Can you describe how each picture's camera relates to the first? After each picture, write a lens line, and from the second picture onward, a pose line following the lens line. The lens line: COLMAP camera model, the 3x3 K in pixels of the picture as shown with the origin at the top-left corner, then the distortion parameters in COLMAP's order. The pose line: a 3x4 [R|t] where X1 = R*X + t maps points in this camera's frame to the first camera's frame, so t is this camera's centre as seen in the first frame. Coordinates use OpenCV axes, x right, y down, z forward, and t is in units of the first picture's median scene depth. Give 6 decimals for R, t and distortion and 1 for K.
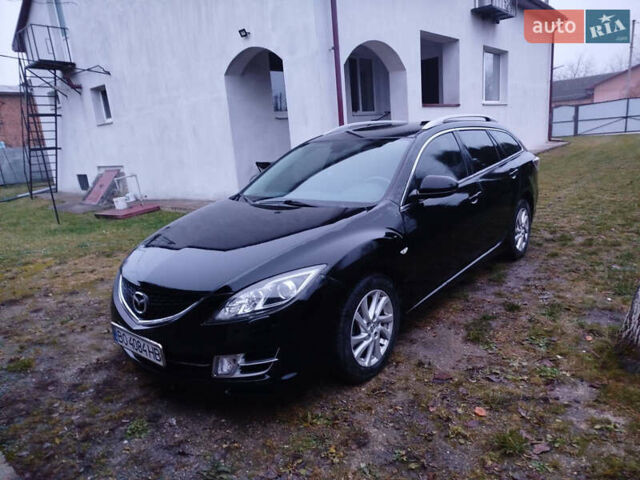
lens RADIAL K [[446.3, 0, 320.0], [0, 446.3, 240.0], [0, 0, 1]] dist [0.020662, -0.000577]
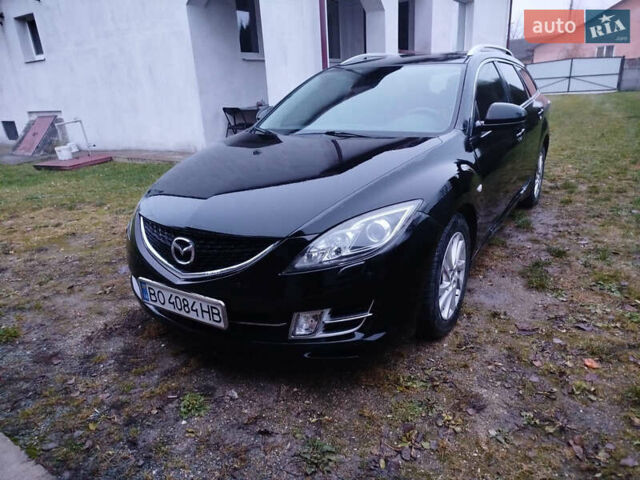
lens RADIAL K [[446.3, 0, 320.0], [0, 446.3, 240.0], [0, 0, 1]] dist [0.020662, -0.000577]
pose [[0.991349, -0.016123, 0.130261, -0.248678], [0.004549, 0.996051, 0.088669, 0.048533], [-0.131177, -0.087310, 0.987507, 0.179871]]
